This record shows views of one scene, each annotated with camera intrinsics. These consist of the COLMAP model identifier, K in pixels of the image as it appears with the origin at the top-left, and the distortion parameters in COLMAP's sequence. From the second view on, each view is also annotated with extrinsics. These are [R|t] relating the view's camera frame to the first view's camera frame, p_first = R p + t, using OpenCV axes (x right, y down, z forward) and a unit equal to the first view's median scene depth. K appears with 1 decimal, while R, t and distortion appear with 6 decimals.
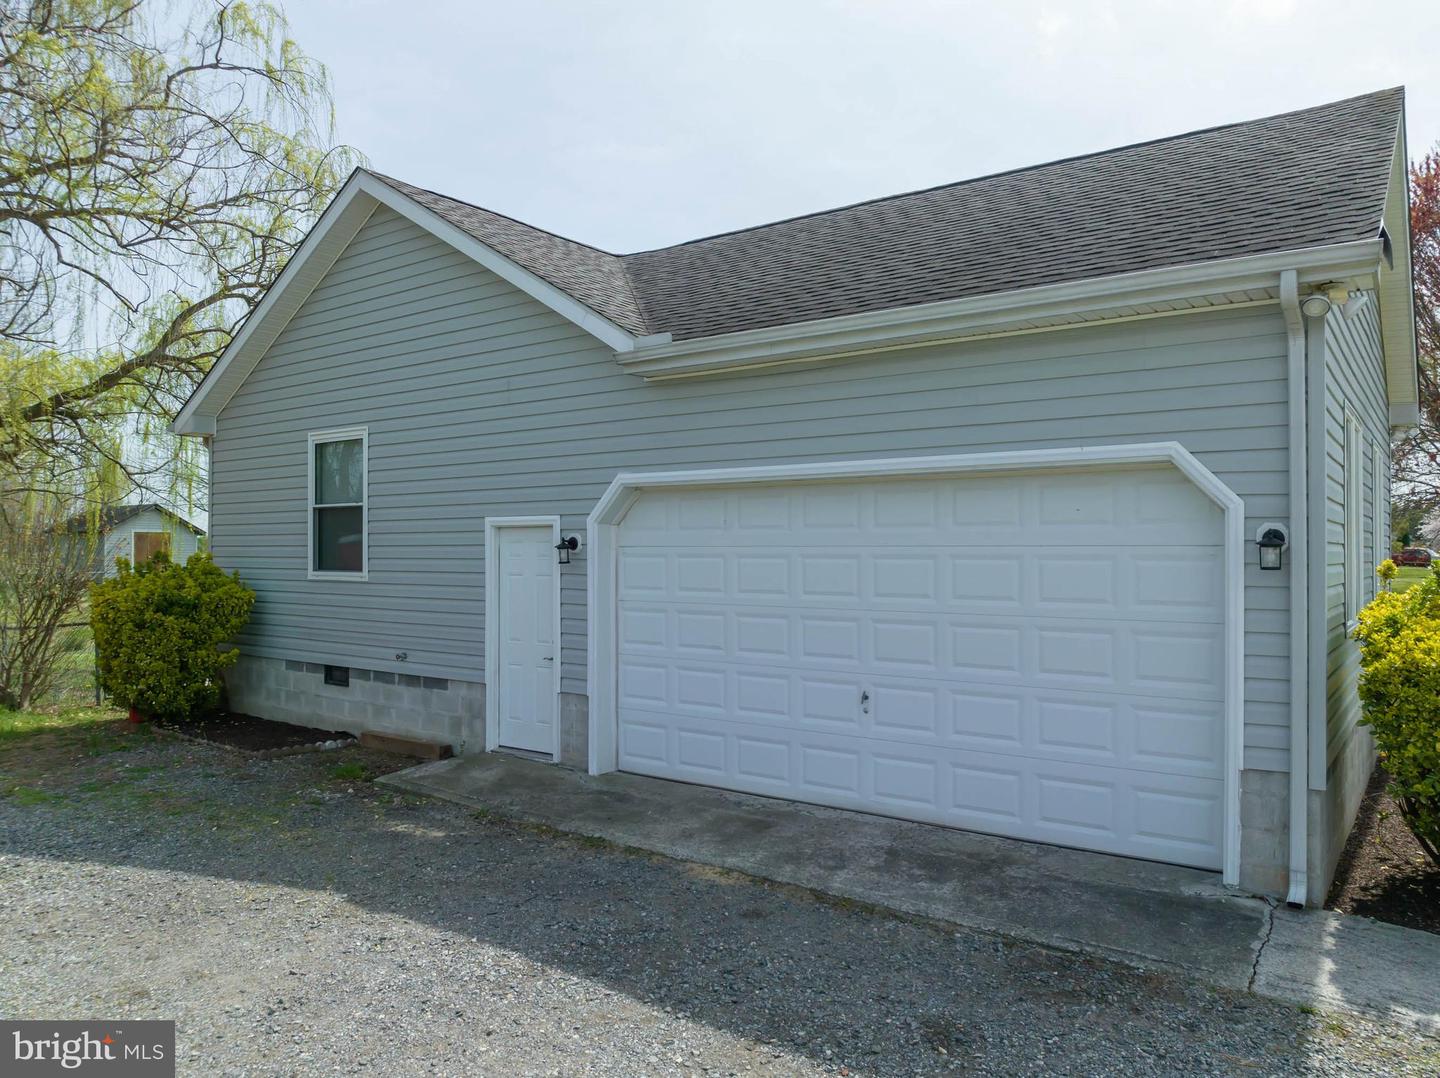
lens RADIAL K [[1016.5, 0, 718.2], [0, 1016.5, 539.3], [0, 0, 1]] dist [-0.040156, 0.007550]
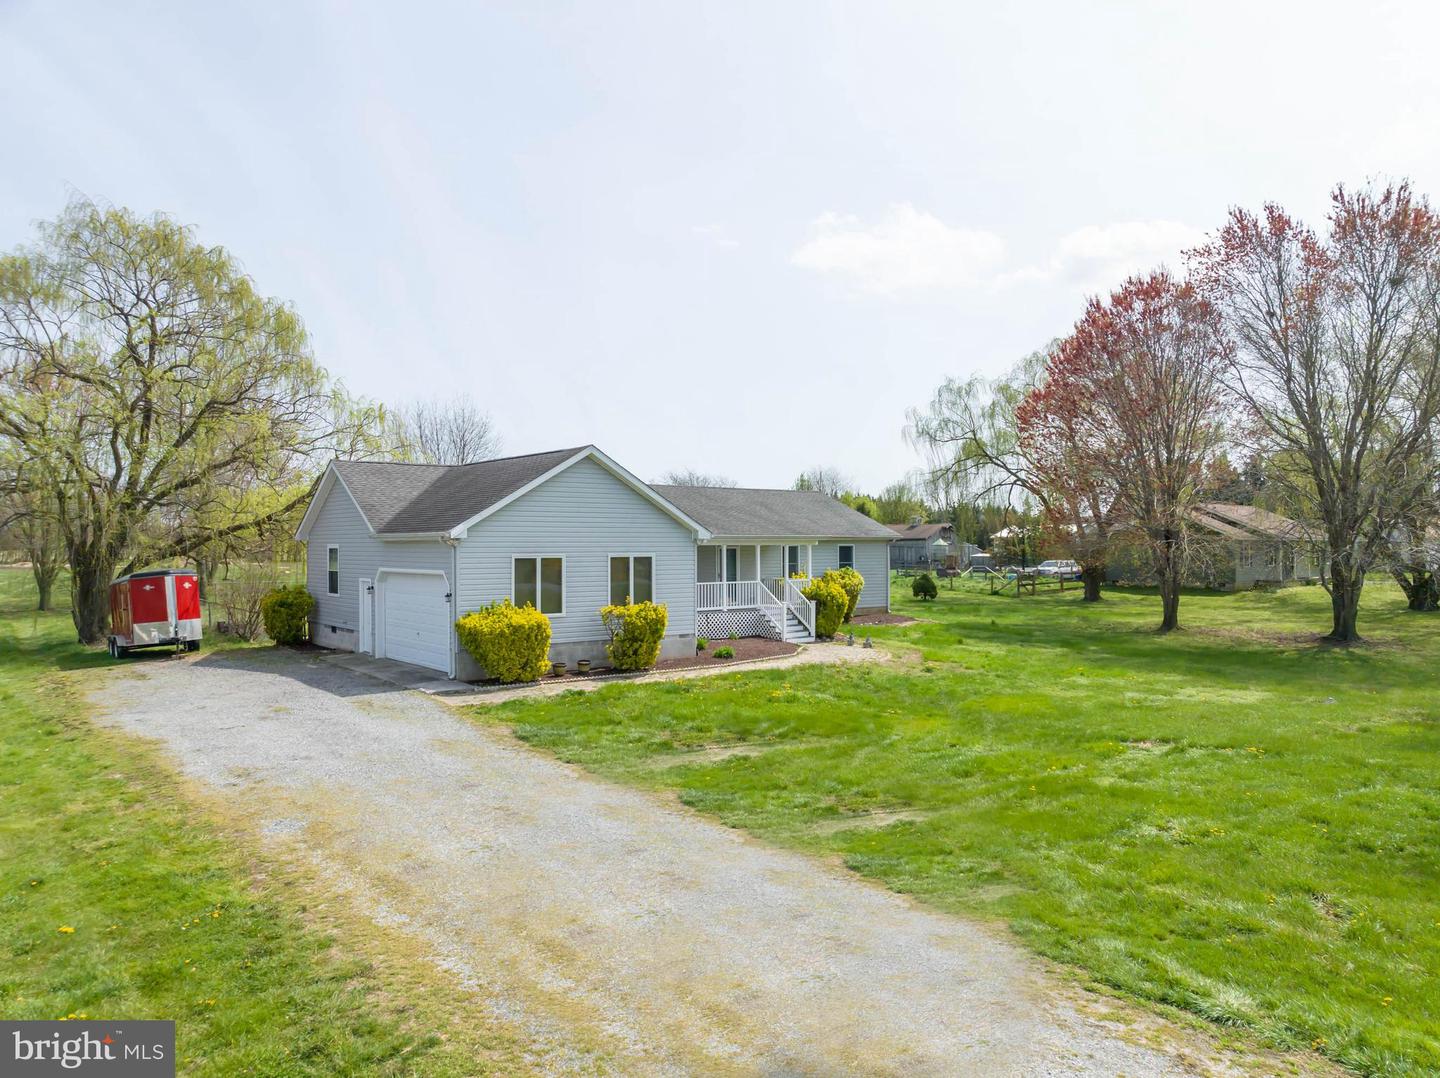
lens RADIAL K [[1016.5, 0, 720.2], [0, 1016.5, 542.8], [0, 0, 1]] dist [-0.040156, 0.007550]
pose [[0.963921, -0.004874, -0.266144, 1.482133], [0.008548, 0.999883, 0.012649, -0.142373], [0.266052, -0.014467, 0.963850, -1.515186]]
